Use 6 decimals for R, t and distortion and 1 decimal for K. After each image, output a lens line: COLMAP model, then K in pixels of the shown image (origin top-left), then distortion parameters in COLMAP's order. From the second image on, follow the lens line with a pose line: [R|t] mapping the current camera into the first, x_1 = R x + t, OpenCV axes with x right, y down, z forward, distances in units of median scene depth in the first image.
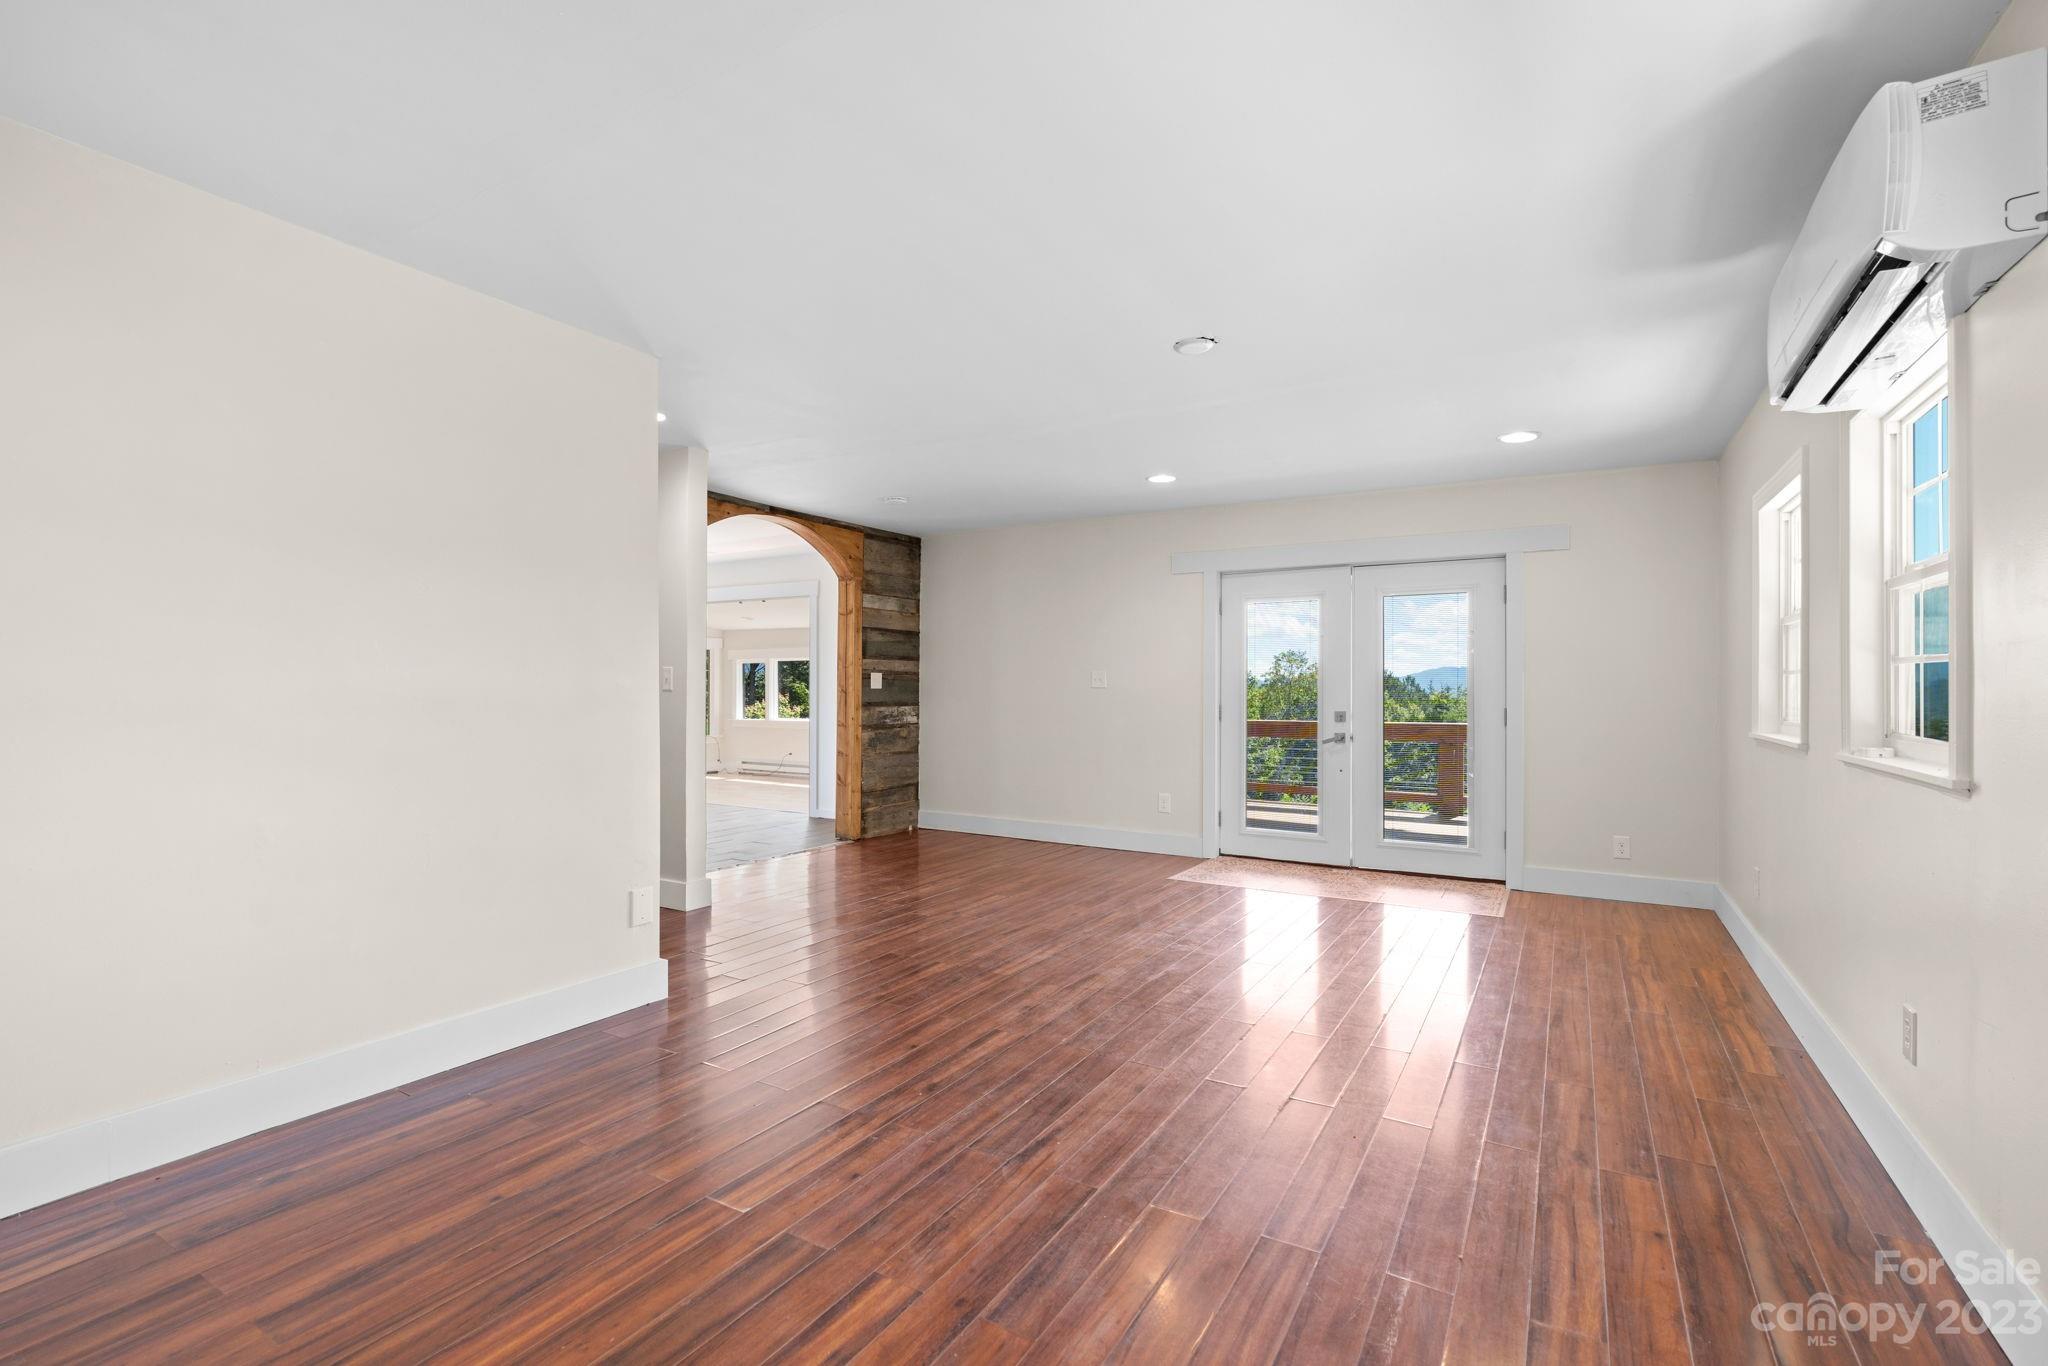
lens RADIAL K [[928.2, 0, 1024.0], [0, 928.2, 683.0], [0, 0, 1]] dist [-0.001720, 0.000385]
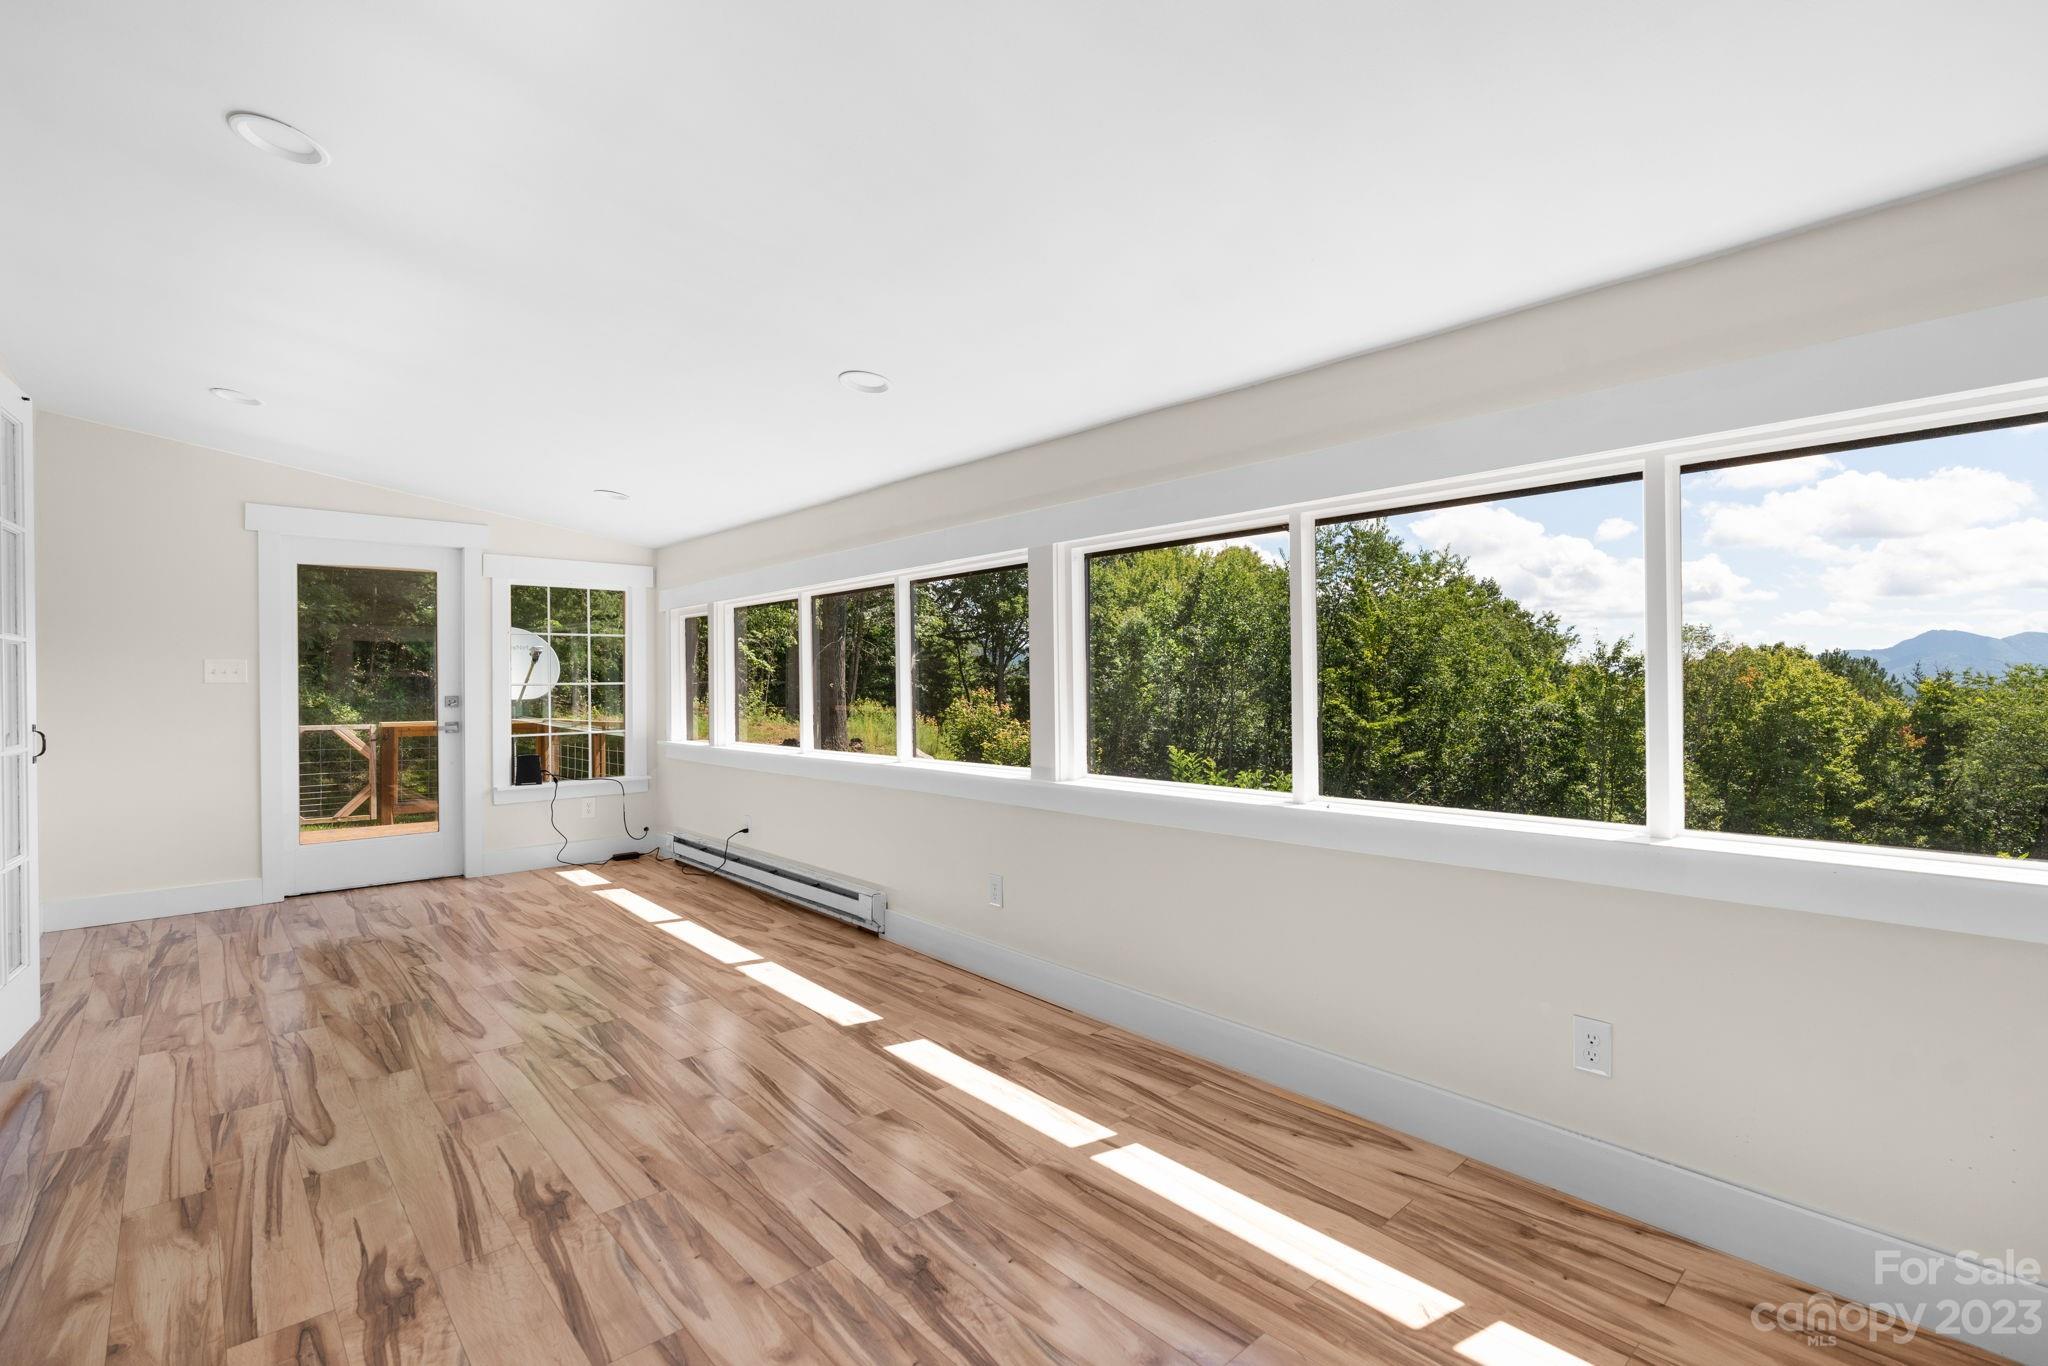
lens RADIAL K [[928.2, 0, 1024.0], [0, 928.2, 683.0], [0, 0, 1]] dist [-0.001720, 0.000385]
pose [[0.956787, -0.010083, -0.290616, -0.030005], [0.011518, 0.999928, 0.003229, 0.020644], [0.290562, -0.006437, 0.956834, 1.171008]]
